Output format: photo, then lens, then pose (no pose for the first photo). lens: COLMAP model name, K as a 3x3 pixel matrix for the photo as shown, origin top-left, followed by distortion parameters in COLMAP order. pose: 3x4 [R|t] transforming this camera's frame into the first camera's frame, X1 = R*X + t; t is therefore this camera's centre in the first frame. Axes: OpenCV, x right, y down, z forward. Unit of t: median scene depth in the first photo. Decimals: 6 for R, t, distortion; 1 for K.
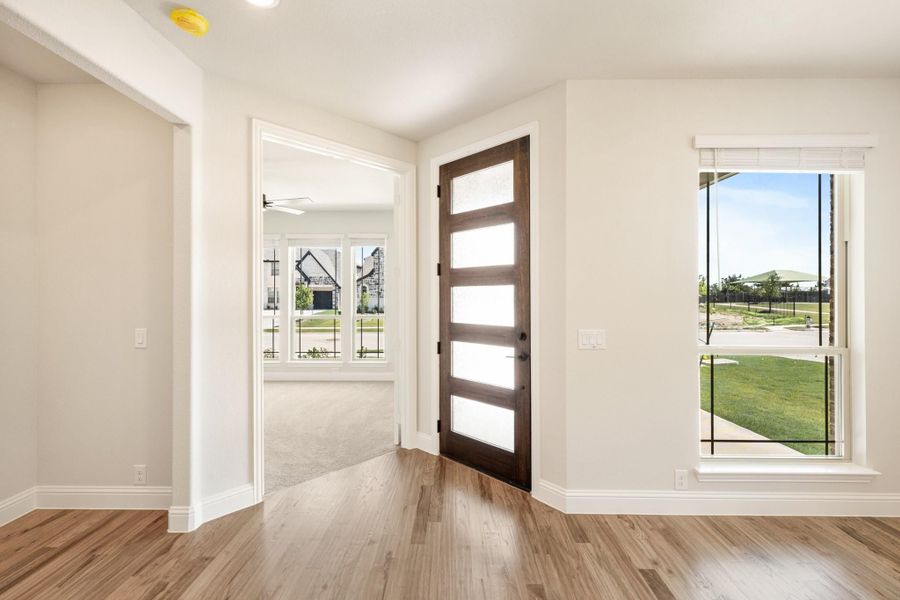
lens RADIAL K [[389.6, 0, 440.9], [0, 389.6, 291.3], [0, 0, 1]] dist [-0.004106, 0.001316]
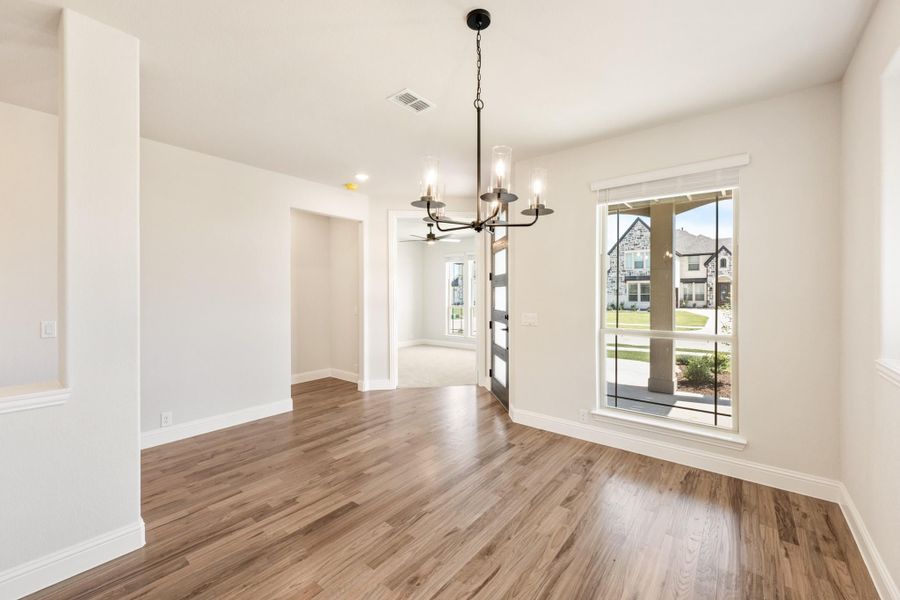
lens RADIAL K [[389.6, 0, 451.4], [0, 389.6, 295.3], [0, 0, 1]] dist [-0.004106, 0.001316]
pose [[0.776483, 0.002355, -0.630134, 1.154488], [0.007290, 0.999893, 0.012719, -0.001265], [0.630096, -0.014470, 0.776382, -0.461612]]
